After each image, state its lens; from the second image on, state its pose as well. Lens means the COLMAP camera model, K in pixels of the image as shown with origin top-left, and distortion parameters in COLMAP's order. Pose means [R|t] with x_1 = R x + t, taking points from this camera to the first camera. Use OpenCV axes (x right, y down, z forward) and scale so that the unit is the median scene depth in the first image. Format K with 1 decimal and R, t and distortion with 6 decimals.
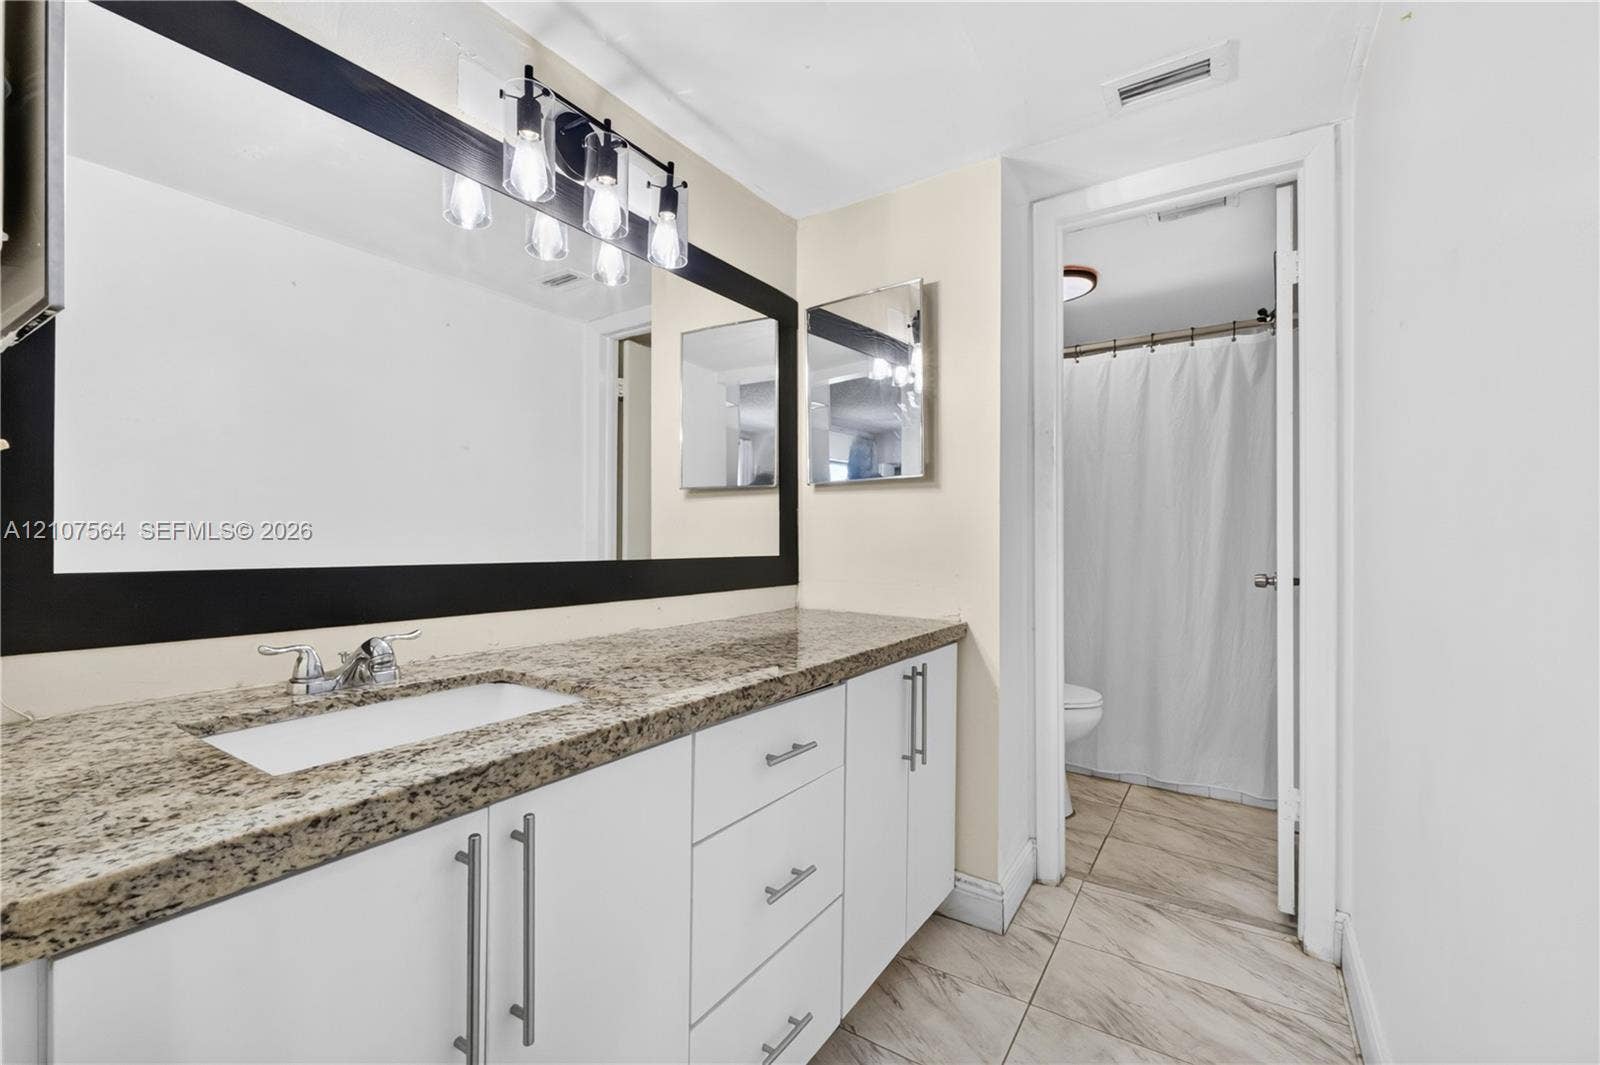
lens RADIAL K [[671.1, 0, 798.0], [0, 671.1, 543.9], [0, 0, 1]] dist [-0.001927, -0.000685]
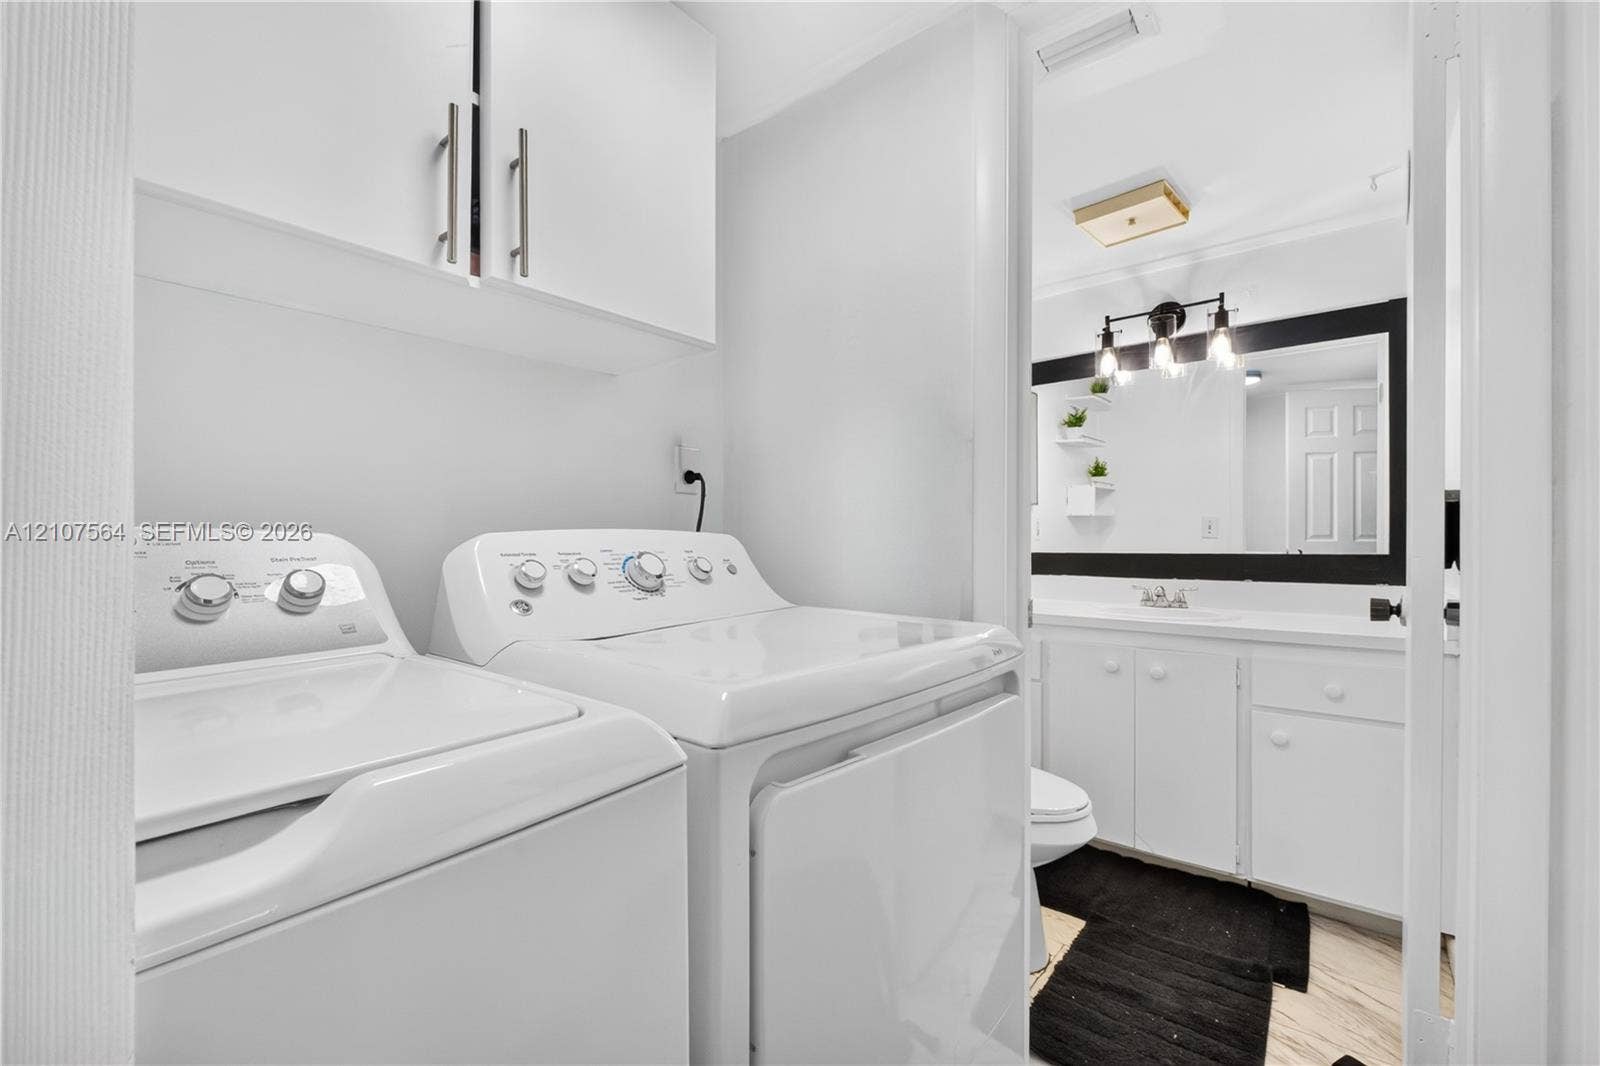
lens RADIAL K [[671.1, 0, 798.0], [0, 671.1, 544.4], [0, 0, 1]] dist [-0.001927, -0.000685]
pose [[-0.117102, 0.005745, -0.993103, 1.439642], [0.014076, 0.999892, 0.004125, -0.018169], [0.993020, -0.013496, -0.117170, 0.215240]]
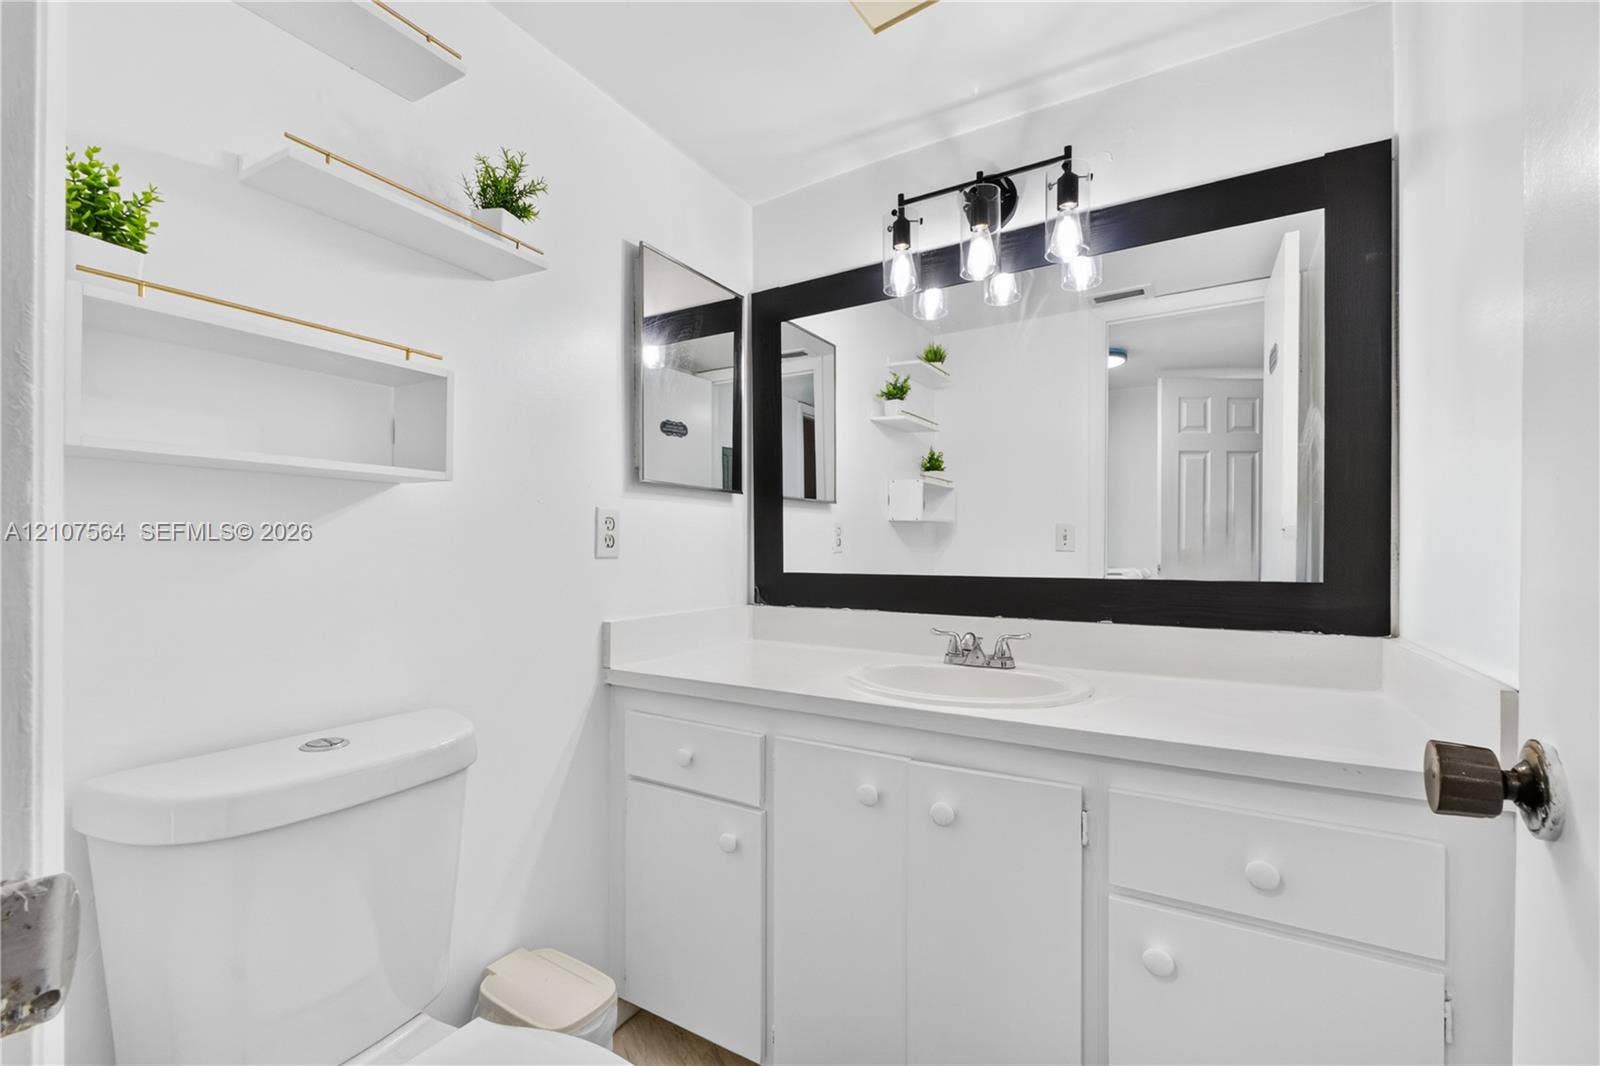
lens RADIAL K [[671.1, 0, 798.0], [0, 671.1, 544.4], [0, 0, 1]] dist [-0.001927, -0.000685]
pose [[0.031225, -0.010879, -0.999453, 0.712854], [0.002858, 0.999938, -0.010795, -0.014974], [0.999508, -0.002519, 0.031254, 0.600590]]
